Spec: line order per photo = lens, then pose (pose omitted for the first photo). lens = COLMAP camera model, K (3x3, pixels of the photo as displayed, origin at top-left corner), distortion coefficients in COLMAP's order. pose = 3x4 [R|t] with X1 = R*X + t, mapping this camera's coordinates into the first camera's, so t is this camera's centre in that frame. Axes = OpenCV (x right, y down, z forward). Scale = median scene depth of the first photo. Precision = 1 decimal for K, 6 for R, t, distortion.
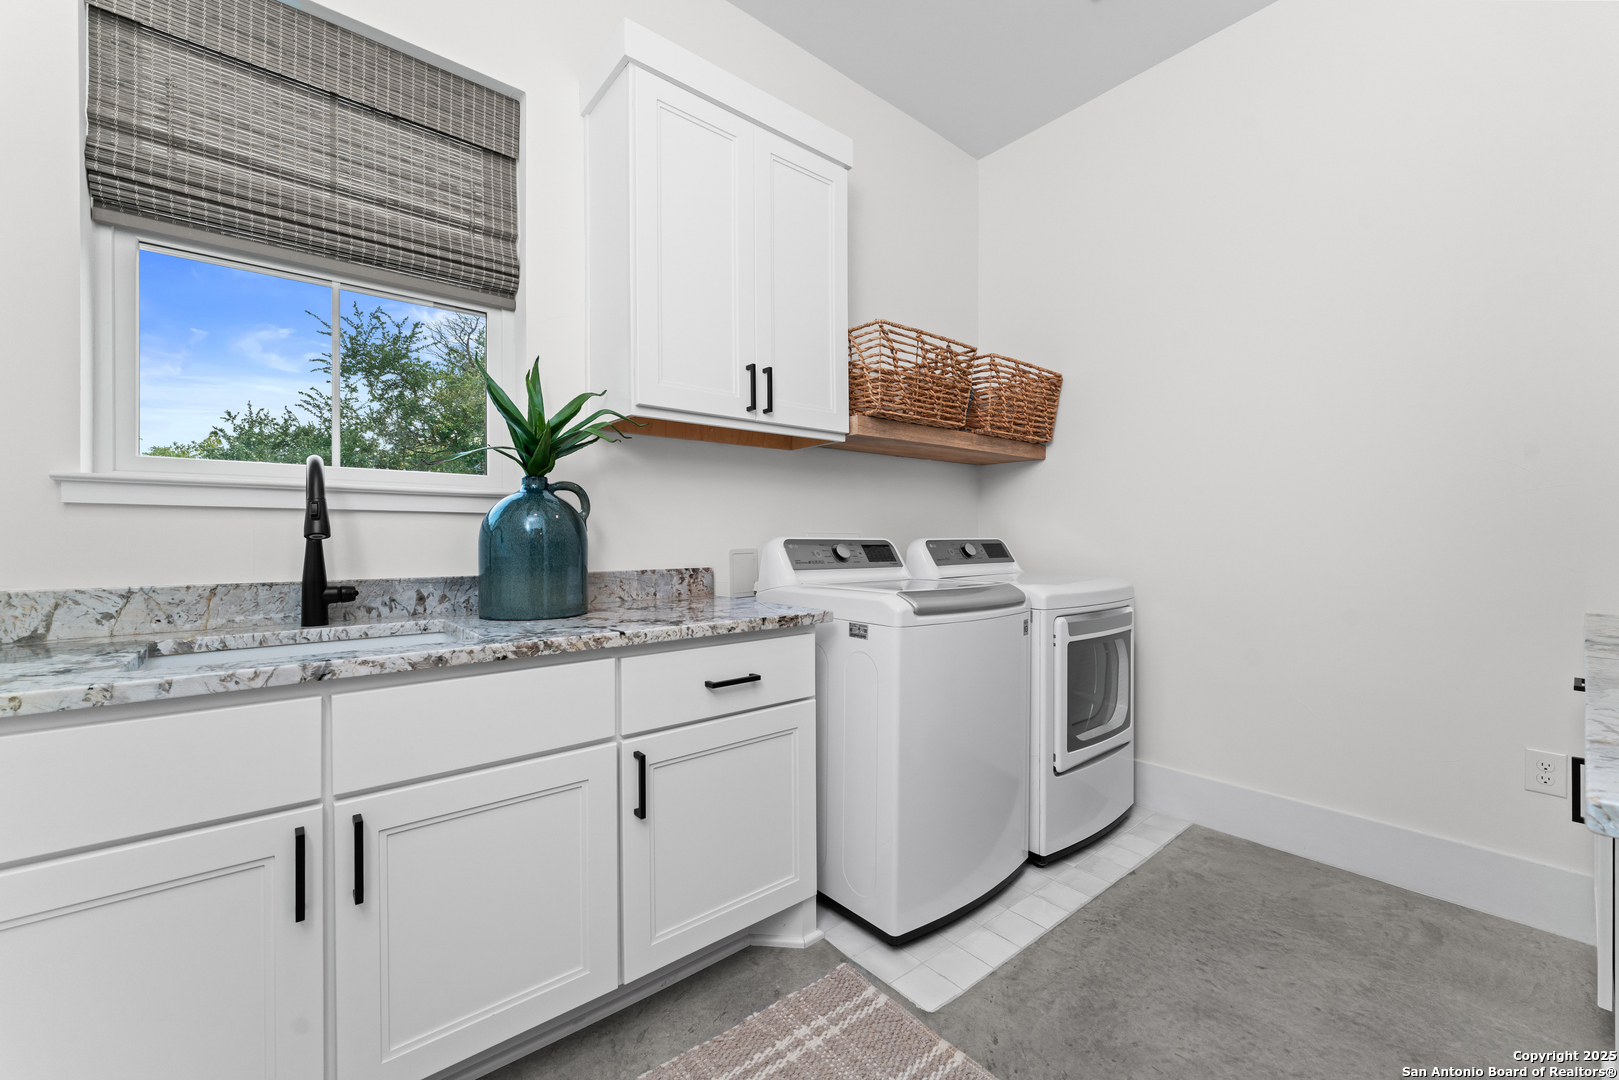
lens RADIAL K [[646.6, 0, 810.6], [0, 646.6, 532.4], [0, 0, 1]] dist [0.009204, 0.000173]
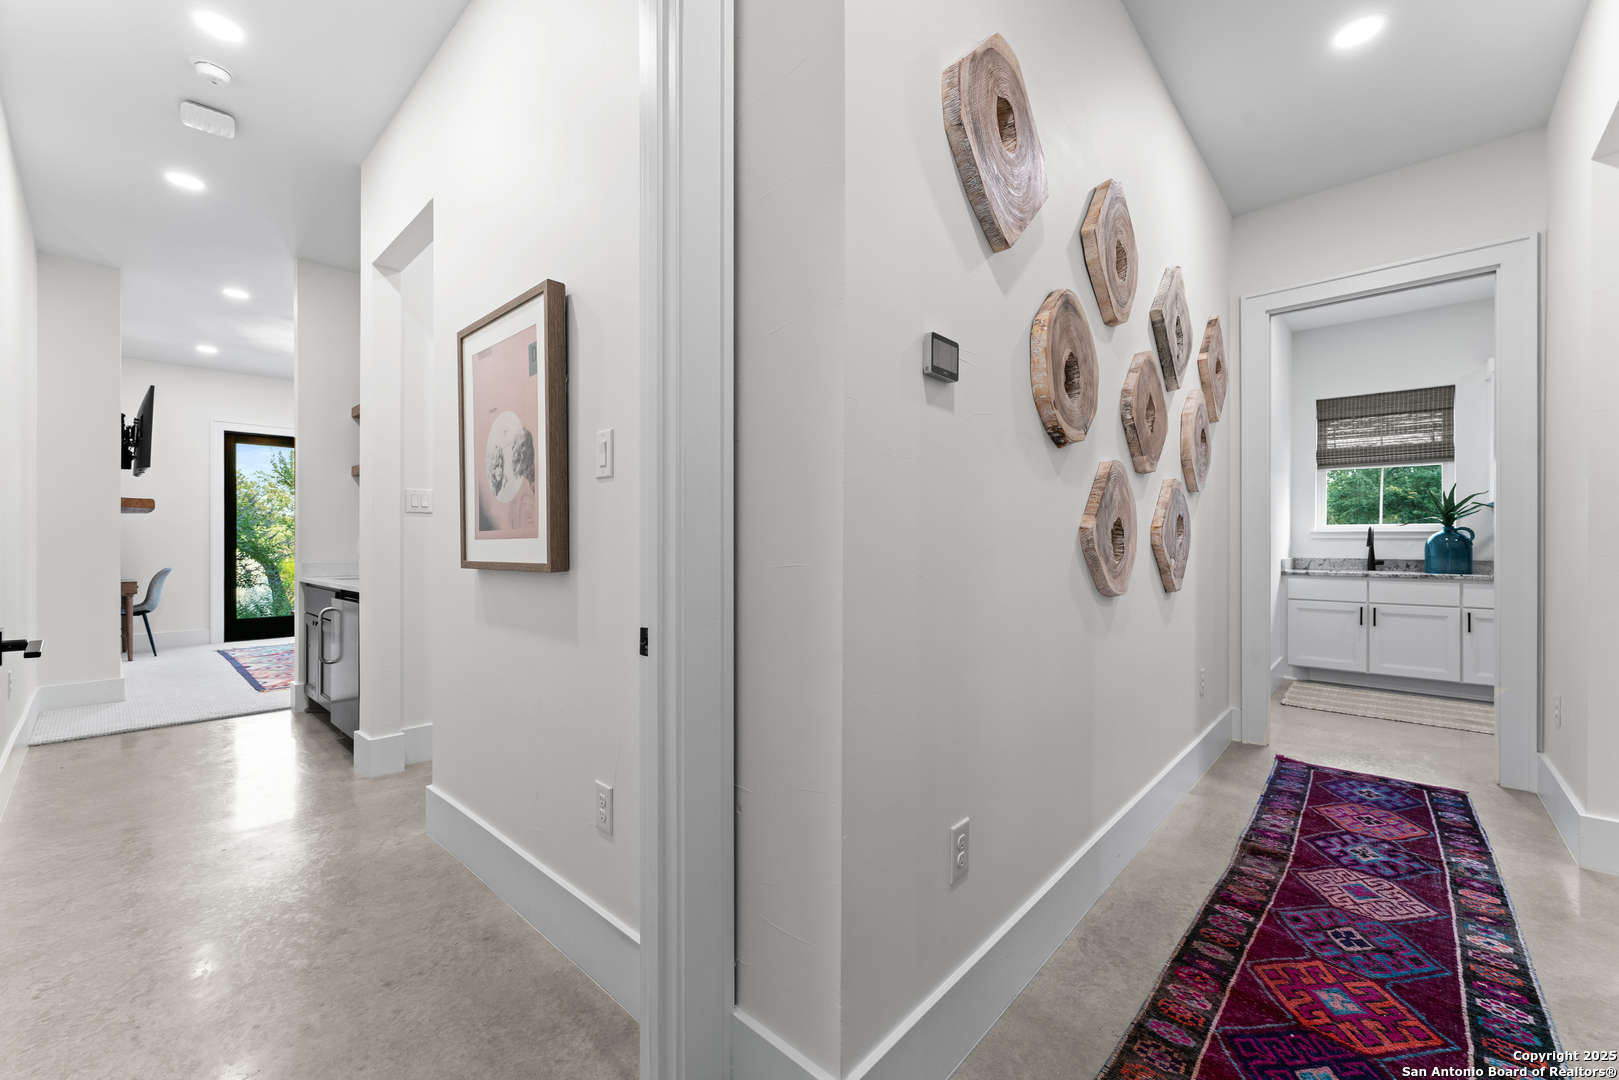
lens RADIAL K [[646.6, 0, 809.1], [0, 646.6, 542.6], [0, 0, 1]] dist [0.009204, 0.000173]
pose [[0.138036, -0.001725, -0.990426, 2.327068], [-0.005438, 0.999982, -0.002499, 0.012630], [0.990412, 0.005731, 0.138025, -2.524728]]
